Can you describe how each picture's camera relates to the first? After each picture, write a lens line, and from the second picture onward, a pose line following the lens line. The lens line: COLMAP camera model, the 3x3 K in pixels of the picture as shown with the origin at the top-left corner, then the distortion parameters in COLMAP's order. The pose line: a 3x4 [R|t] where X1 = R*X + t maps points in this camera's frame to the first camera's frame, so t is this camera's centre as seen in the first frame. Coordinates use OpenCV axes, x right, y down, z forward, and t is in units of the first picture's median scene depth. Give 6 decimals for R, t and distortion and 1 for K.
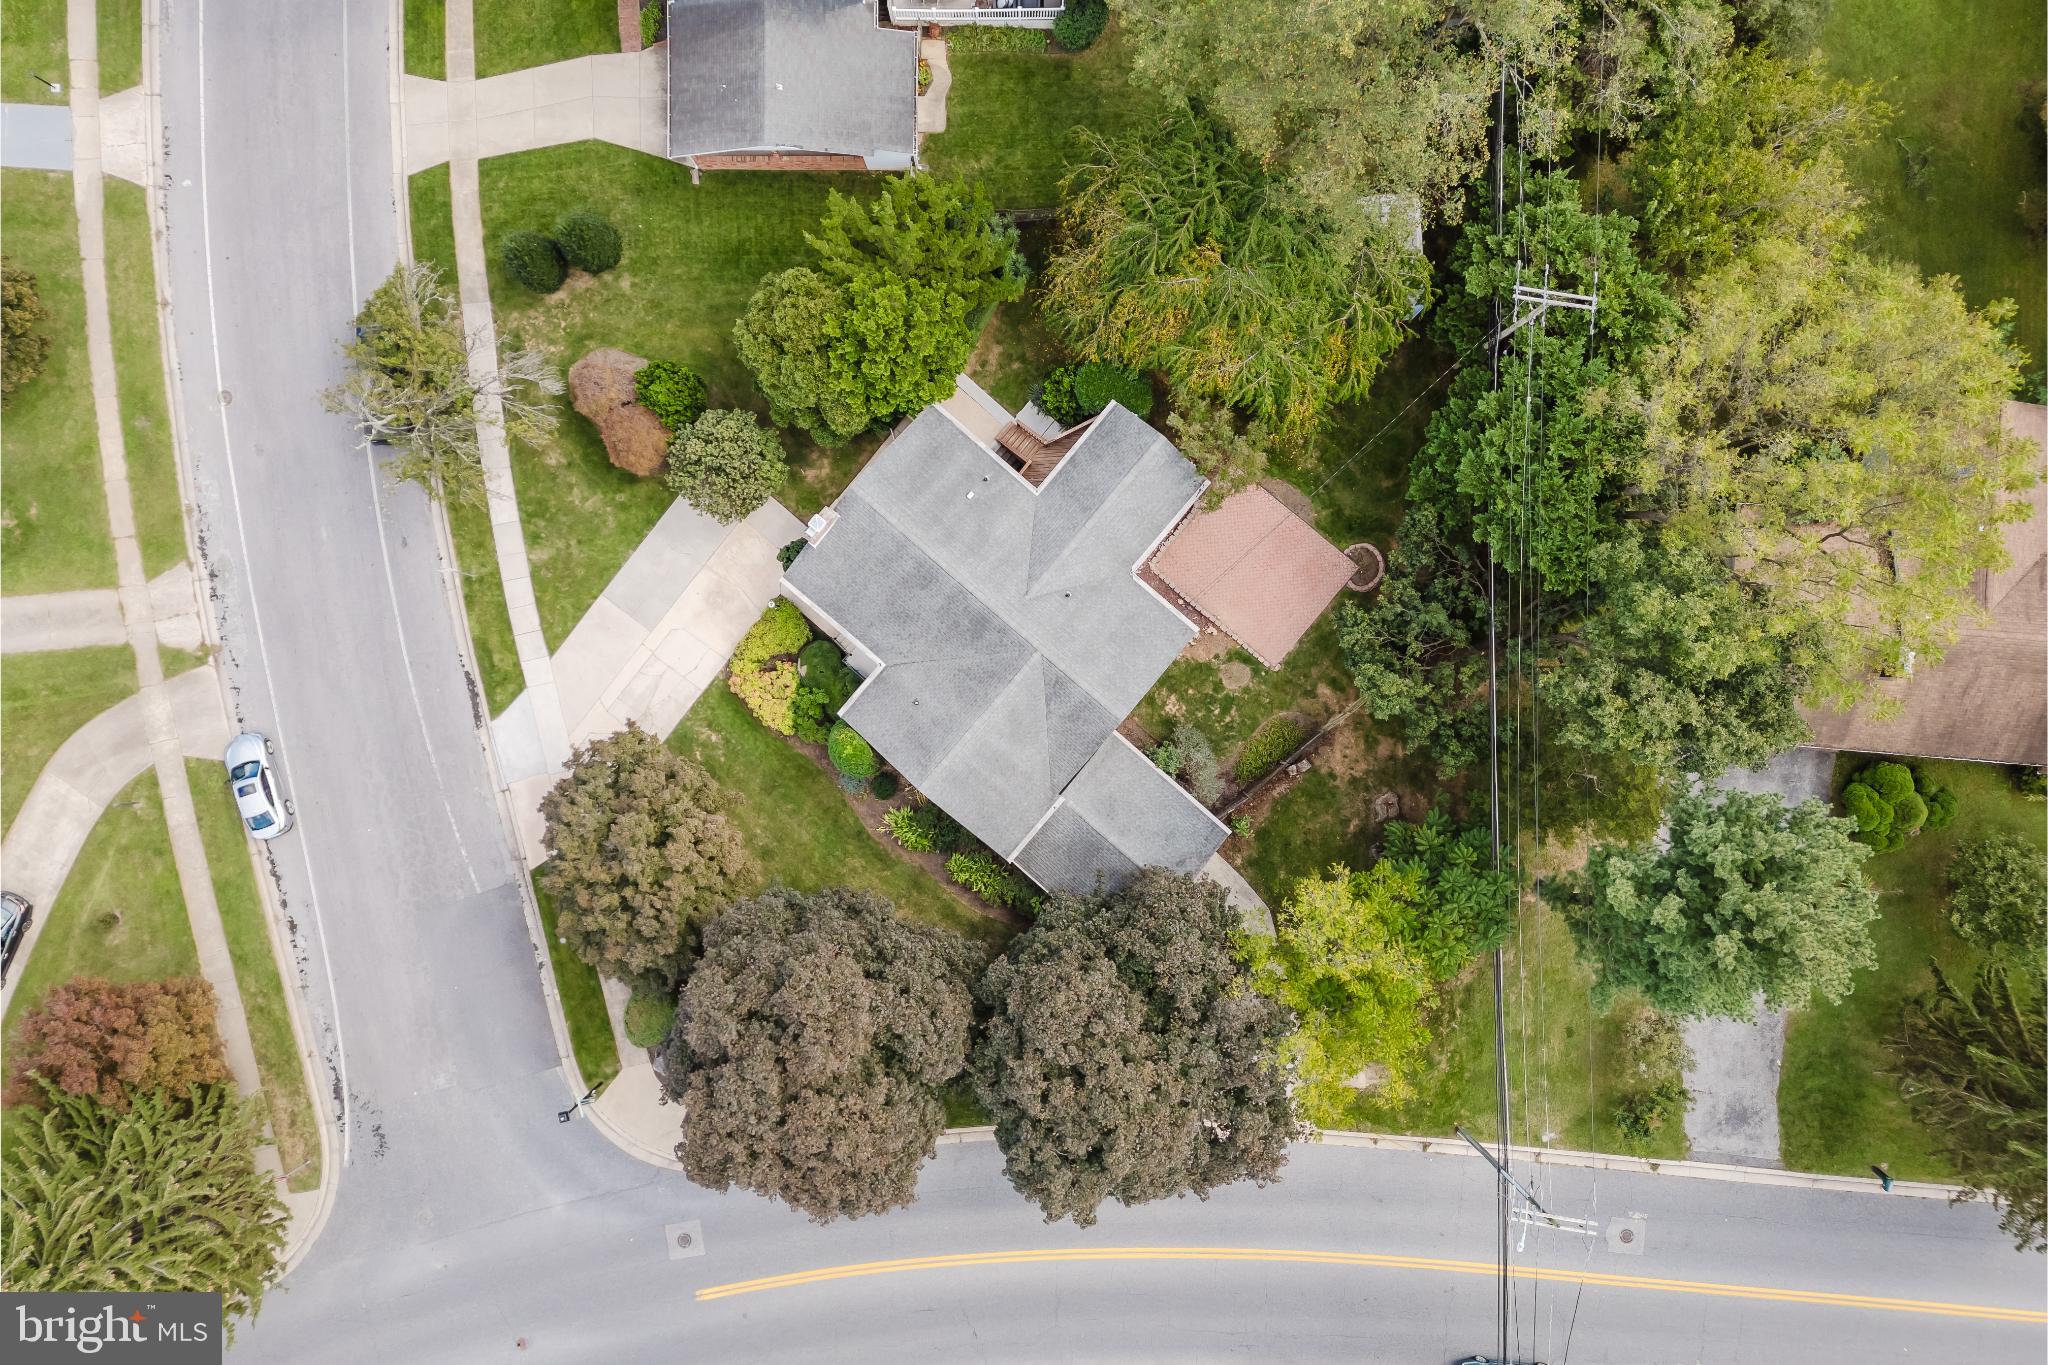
lens RADIAL K [[1408.9, 0, 1024.0], [0, 1408.9, 682.5], [0, 0, 1]] dist [0.094350, -0.109653]
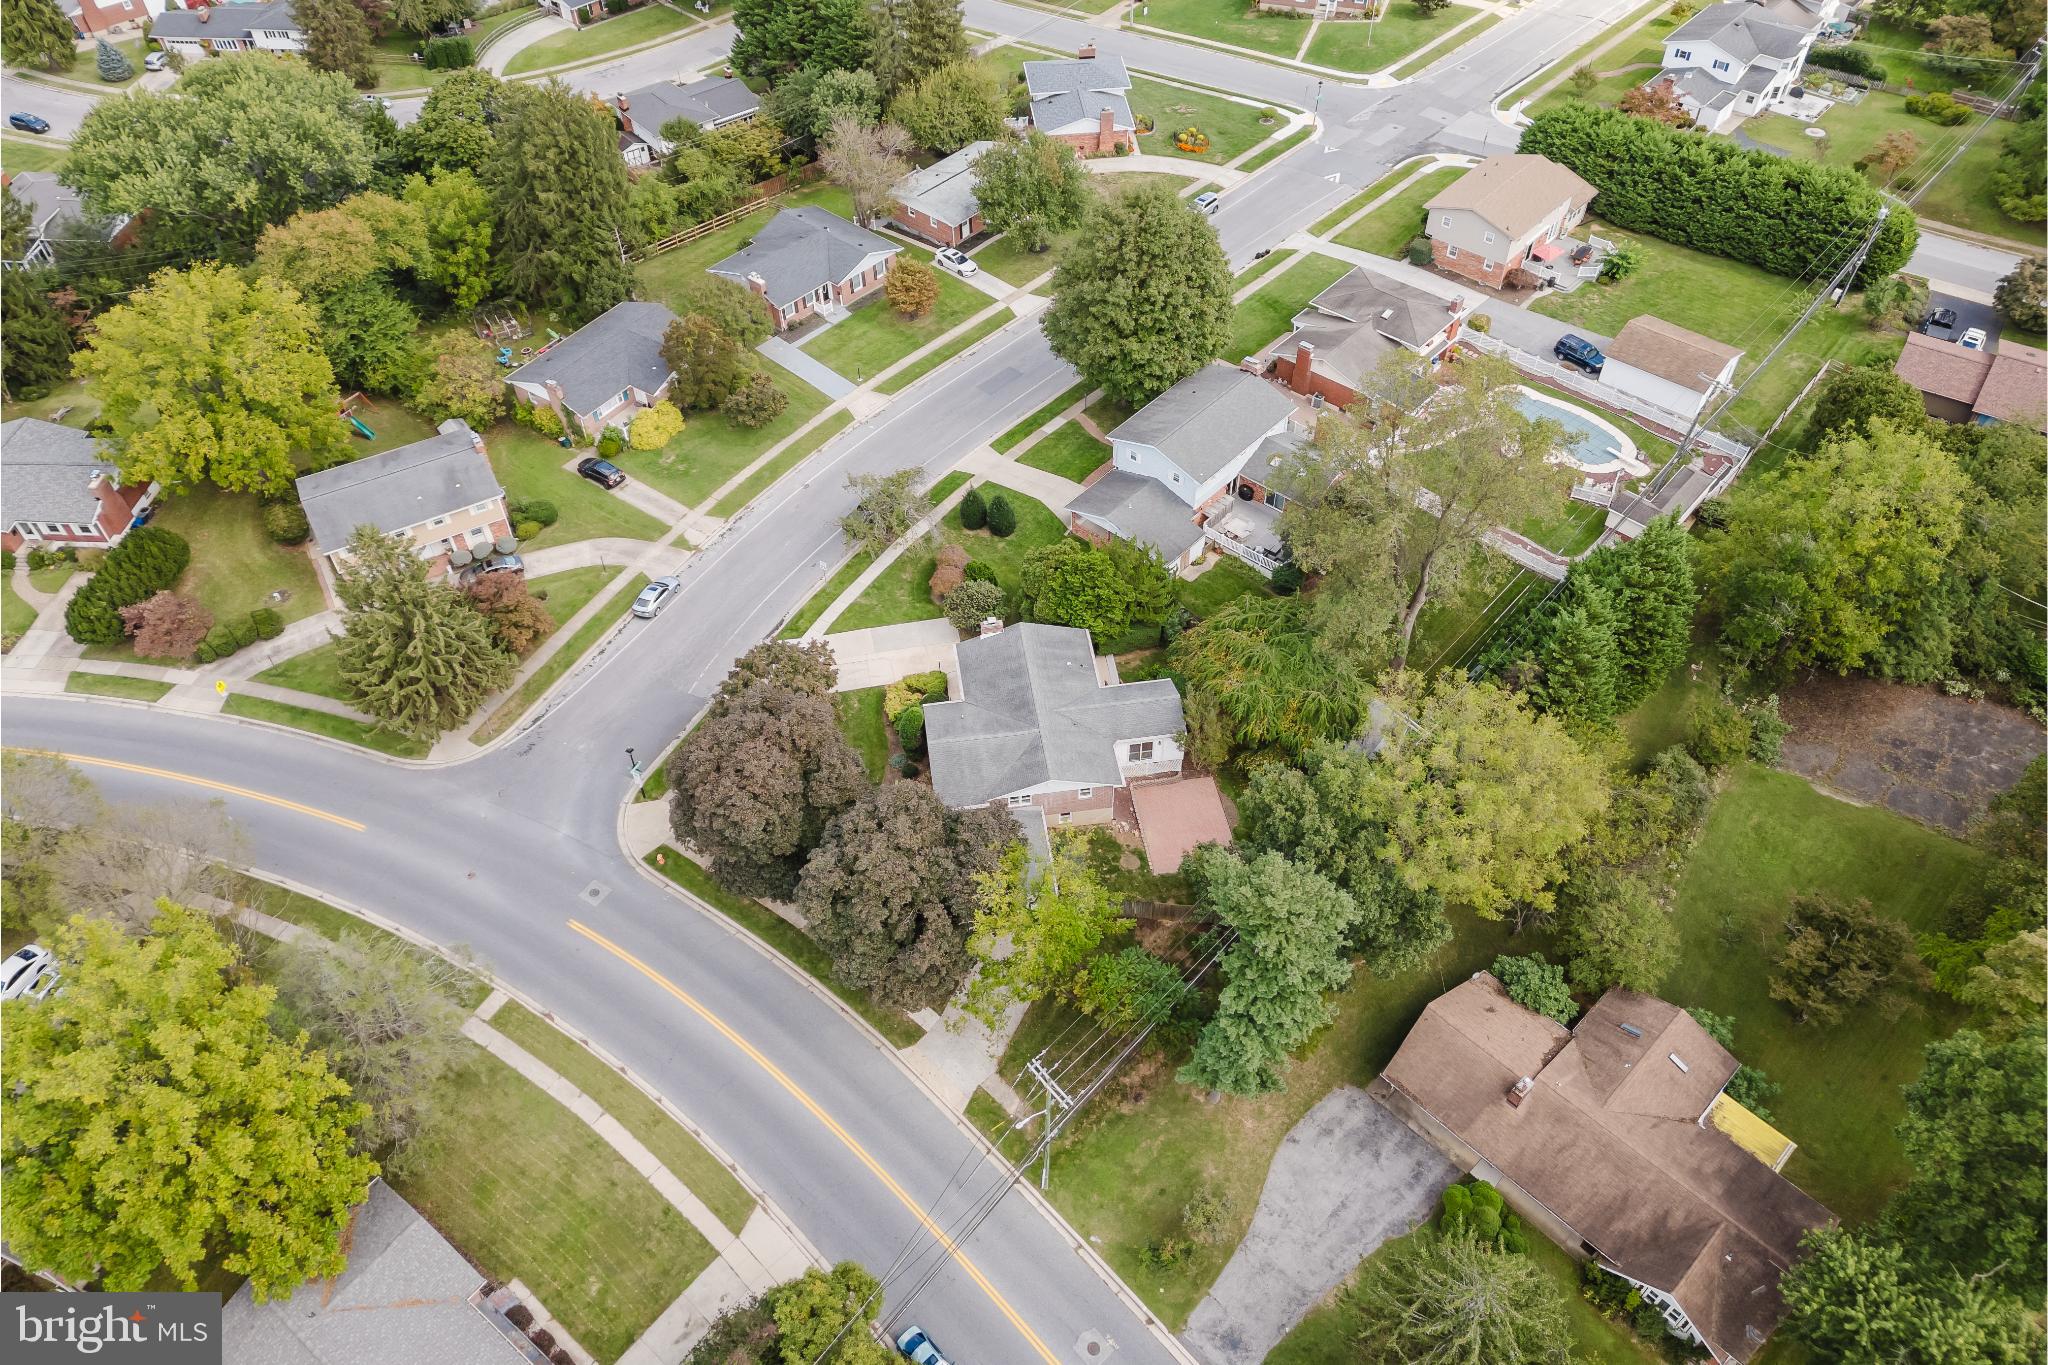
lens RADIAL K [[1408.9, 0, 1024.0], [0, 1408.9, 682.5], [0, 0, 1]] dist [0.094350, -0.109653]
pose [[0.751152, 0.493286, -0.438679, 0.621433], [-0.660093, 0.554323, -0.506955, 0.713806], [-0.006904, 0.670369, 0.741996, -0.226303]]
